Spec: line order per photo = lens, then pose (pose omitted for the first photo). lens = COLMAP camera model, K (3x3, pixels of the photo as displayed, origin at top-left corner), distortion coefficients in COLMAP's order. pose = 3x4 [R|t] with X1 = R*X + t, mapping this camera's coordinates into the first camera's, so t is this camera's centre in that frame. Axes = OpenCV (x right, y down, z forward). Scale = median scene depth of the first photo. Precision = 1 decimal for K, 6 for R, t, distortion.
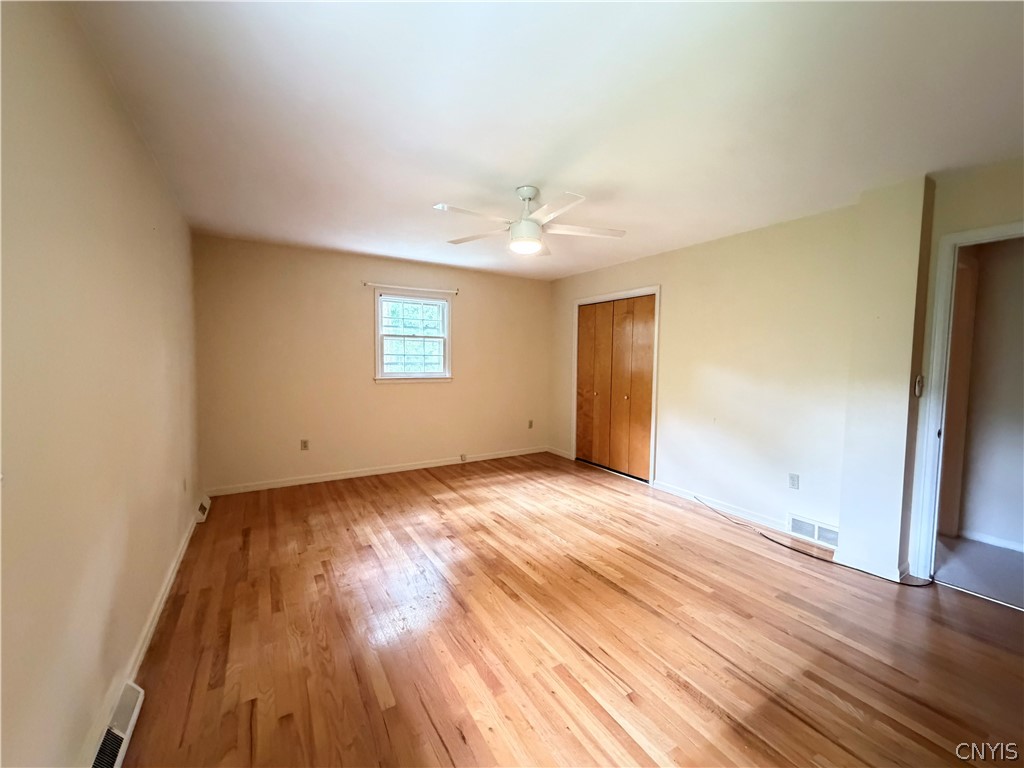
lens RADIAL K [[407.3, 0, 506.9], [0, 407.3, 381.6], [0, 0, 1]] dist [-0.000348, -0.000440]
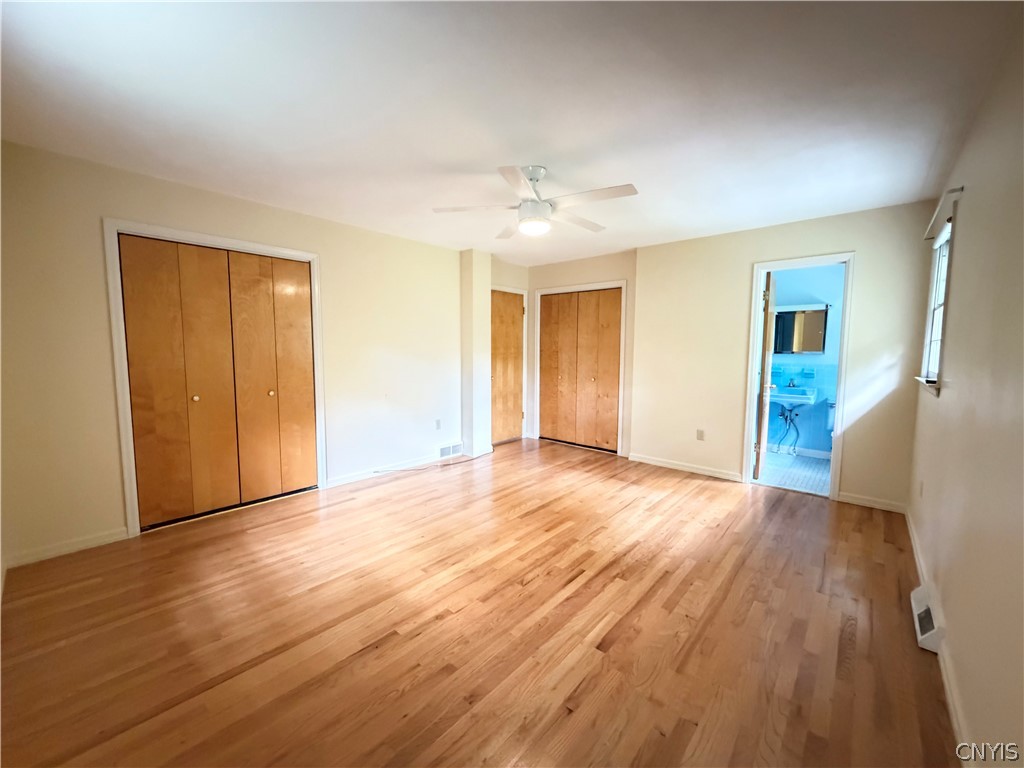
lens RADIAL K [[407.3, 0, 507.7], [0, 407.3, 386.3], [0, 0, 1]] dist [-0.000348, -0.000440]
pose [[-0.298820, -0.101384, 0.948909, -0.657927], [0.046046, 0.991651, 0.120451, -0.053329], [-0.953198, 0.079687, -0.291657, 1.001654]]
